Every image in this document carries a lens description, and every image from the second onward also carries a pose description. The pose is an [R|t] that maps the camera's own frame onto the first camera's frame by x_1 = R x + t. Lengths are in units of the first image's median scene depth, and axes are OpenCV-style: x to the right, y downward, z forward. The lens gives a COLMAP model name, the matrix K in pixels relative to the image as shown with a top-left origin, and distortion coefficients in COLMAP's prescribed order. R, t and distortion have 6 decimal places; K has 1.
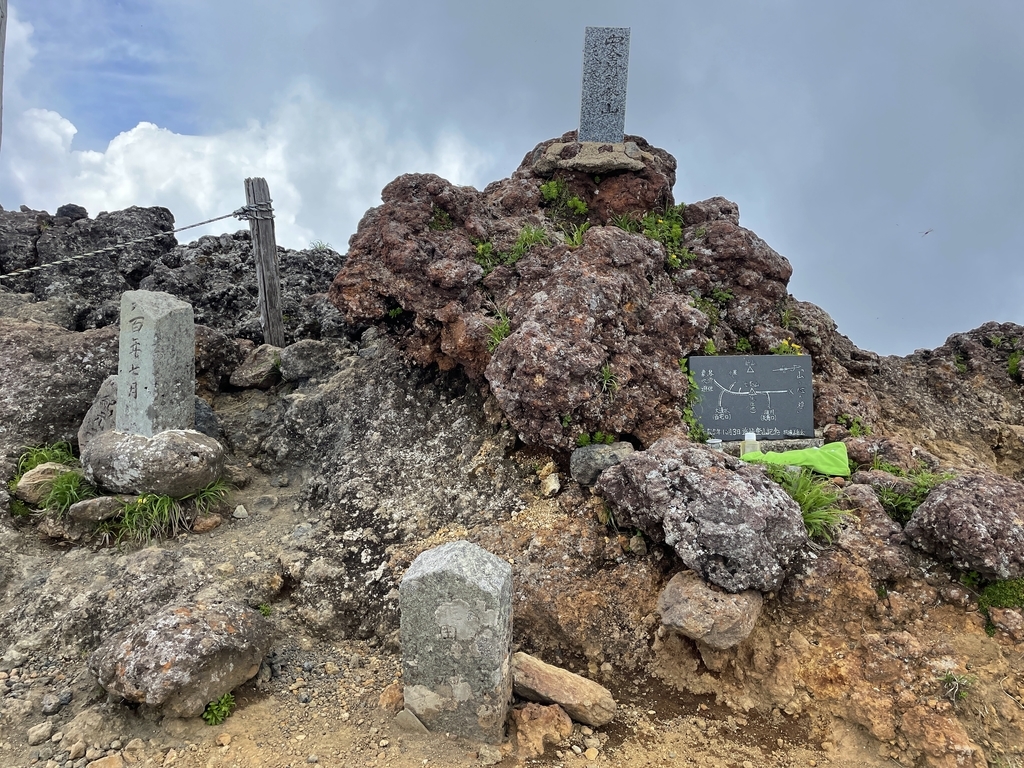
lens RADIAL K [[774.4, 0, 512.0], [0, 774.4, 384.0], [0, 0, 1]] dist [0.088062, -0.121149]
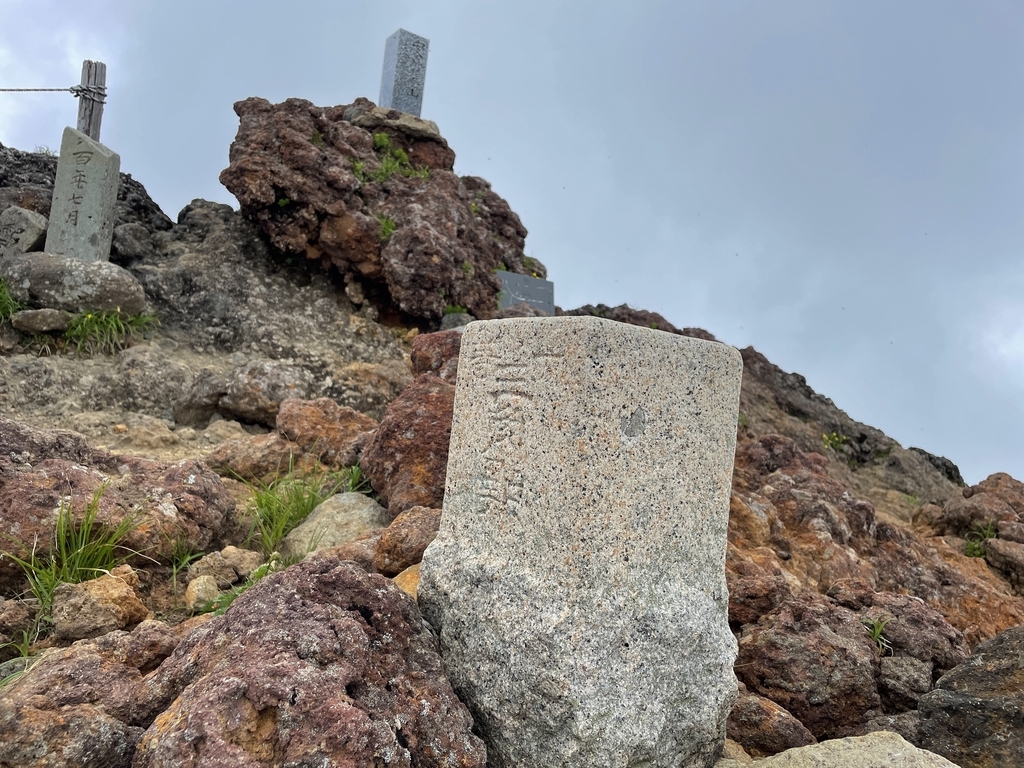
lens RADIAL K [[774.4, 0, 512.0], [0, 774.4, 384.0], [0, 0, 1]] dist [0.088062, -0.121149]
pose [[0.810818, 0.064989, 0.581680, -0.573876], [-0.033329, 0.997330, -0.064970, 0.268843], [-0.584349, 0.033292, 0.810819, -0.200858]]
